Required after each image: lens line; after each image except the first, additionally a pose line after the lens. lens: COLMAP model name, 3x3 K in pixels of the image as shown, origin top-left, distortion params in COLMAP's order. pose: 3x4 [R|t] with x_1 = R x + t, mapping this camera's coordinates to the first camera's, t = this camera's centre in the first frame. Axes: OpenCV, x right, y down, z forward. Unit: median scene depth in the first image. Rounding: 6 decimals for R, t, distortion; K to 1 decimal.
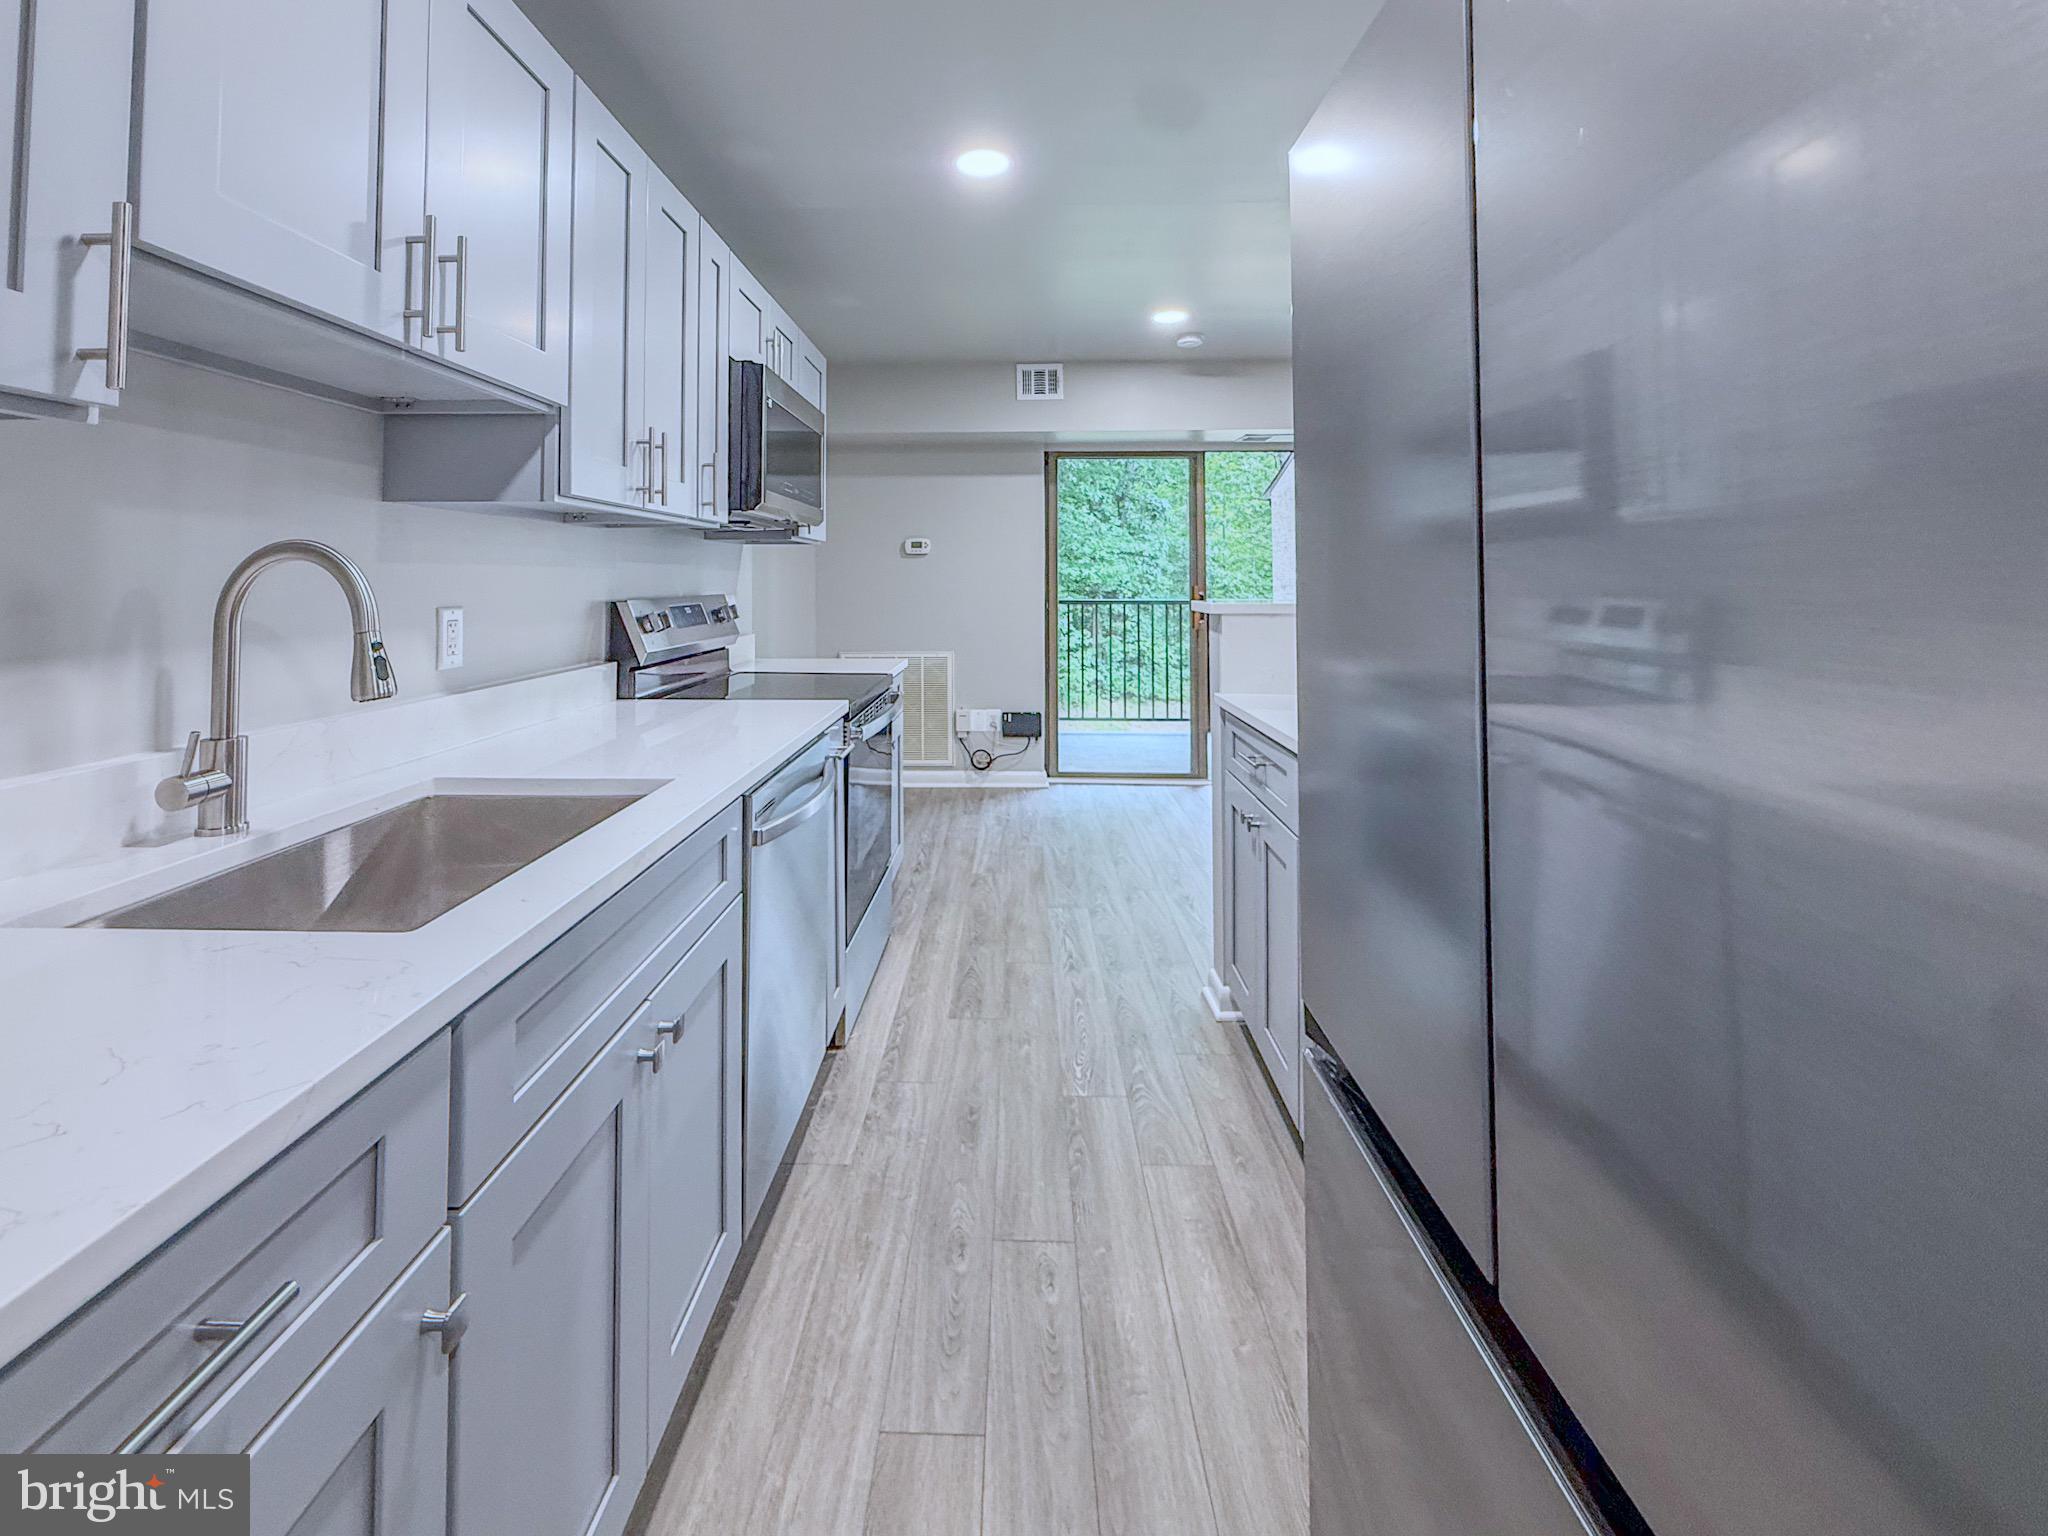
lens RADIAL K [[877.6, 0, 1016.1], [0, 877.6, 551.8], [0, 0, 1]] dist [-0.005558, 0.002828]
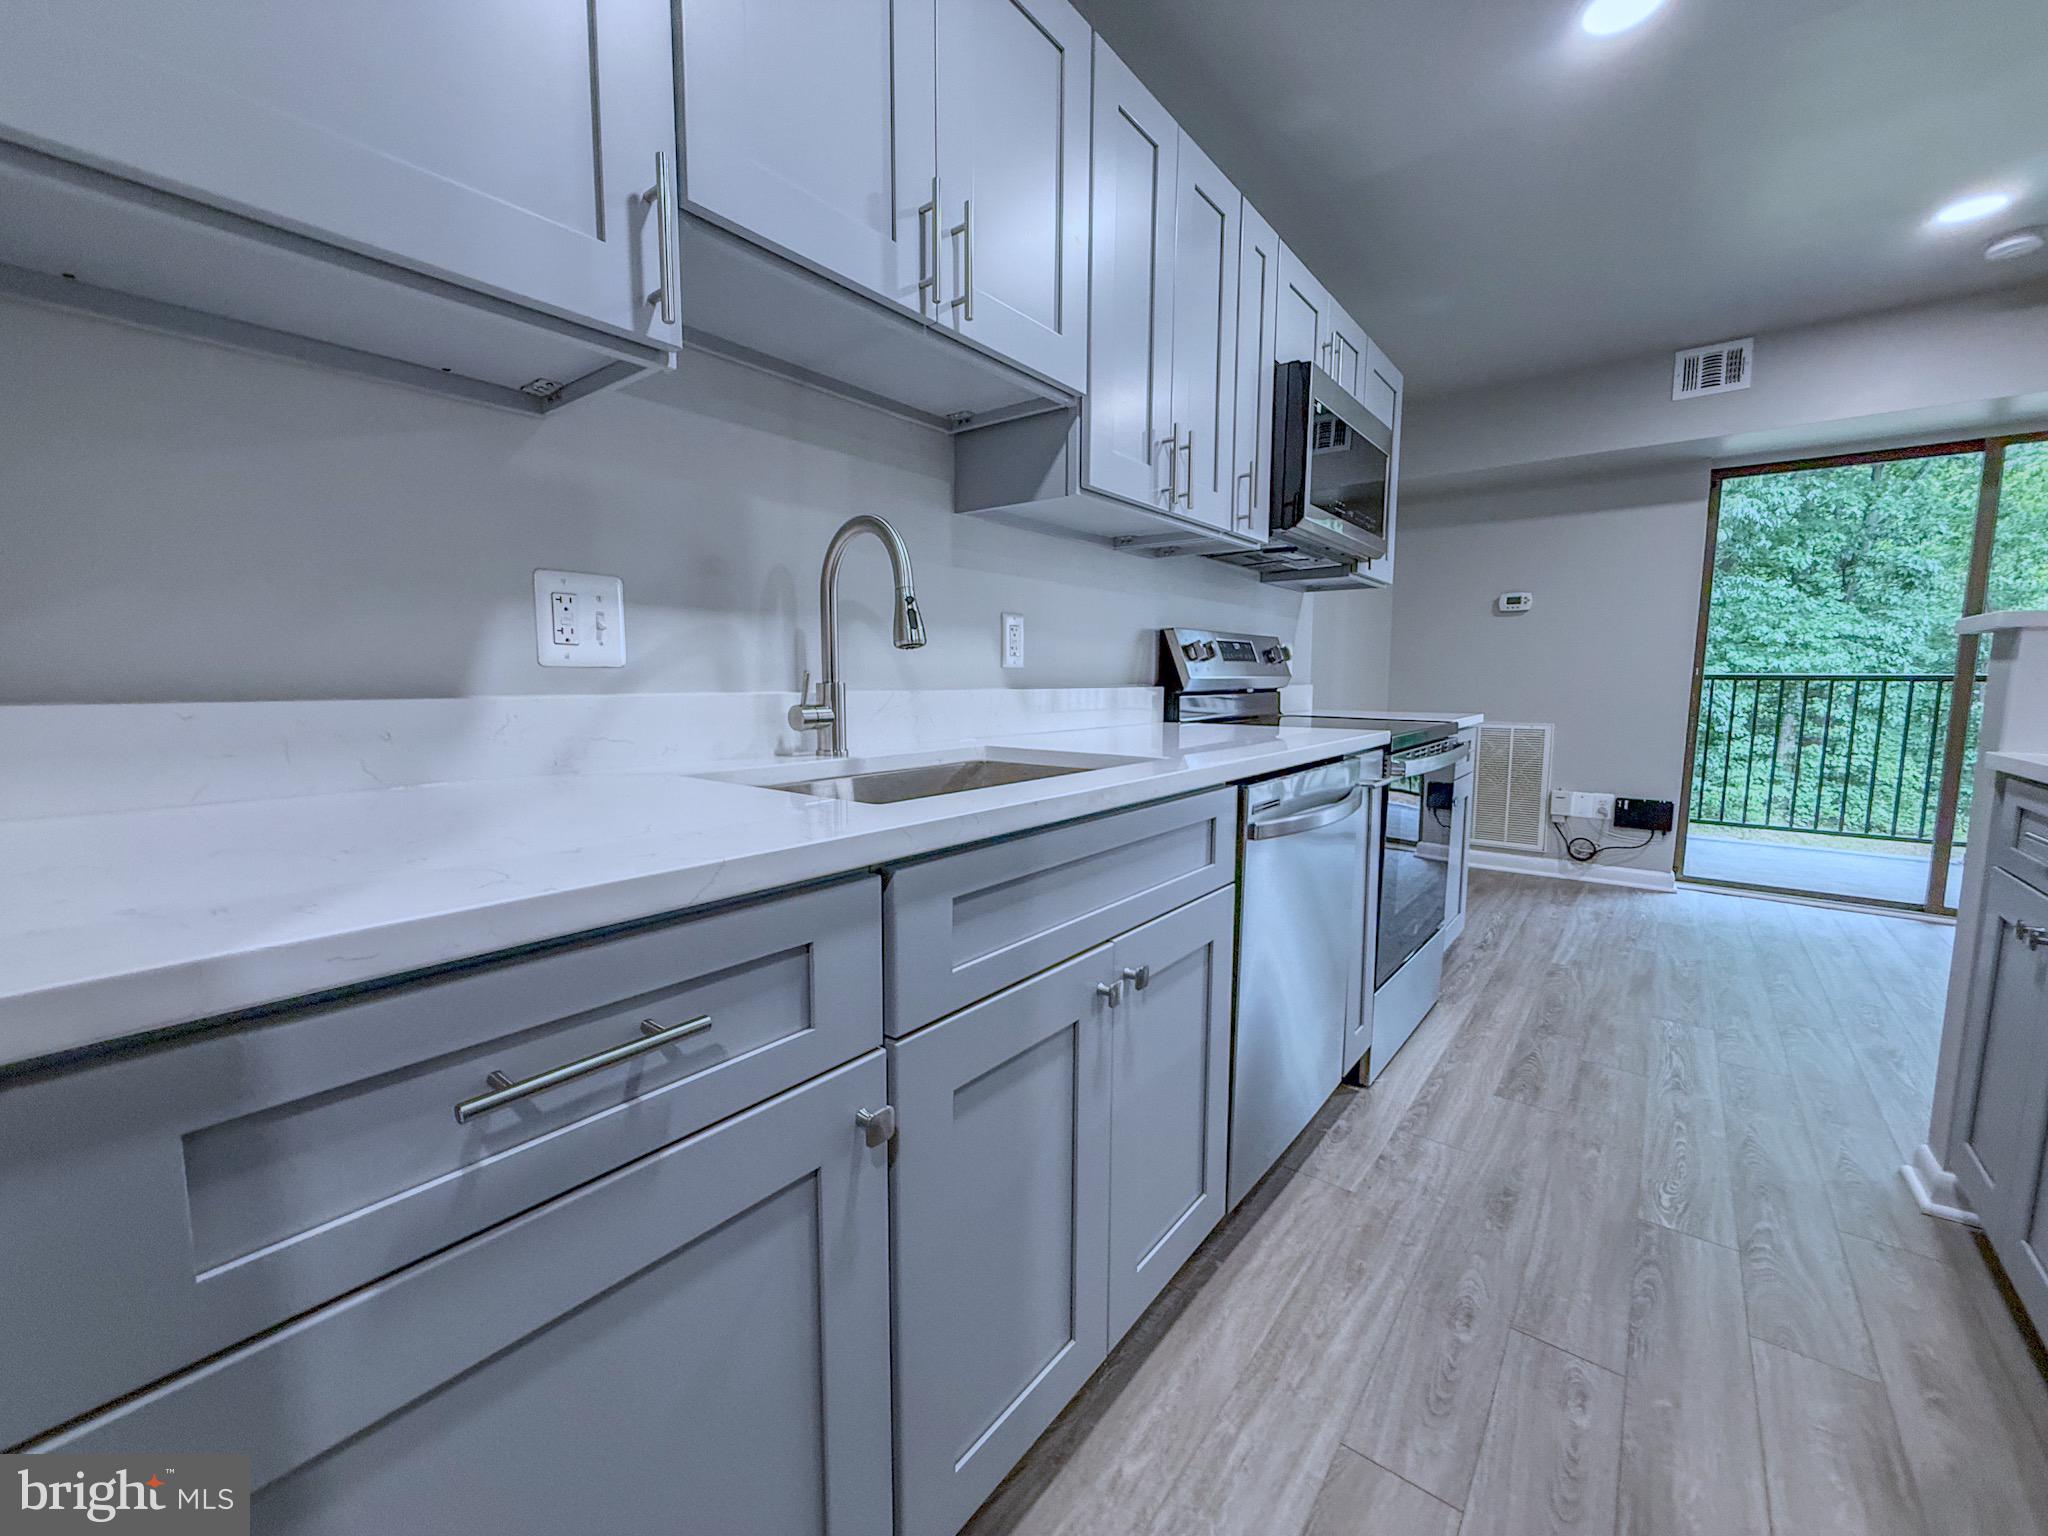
lens RADIAL K [[833.8, 0, 1042.5], [0, 833.8, 775.7], [0, 0, 1]] dist [-0.001651, 0.000143]
pose [[0.802029, 0.074401, -0.592634, 0.031135], [0.015648, 0.989254, 0.145370, 0.076674], [0.597081, -0.125864, 0.792246, 0.090290]]
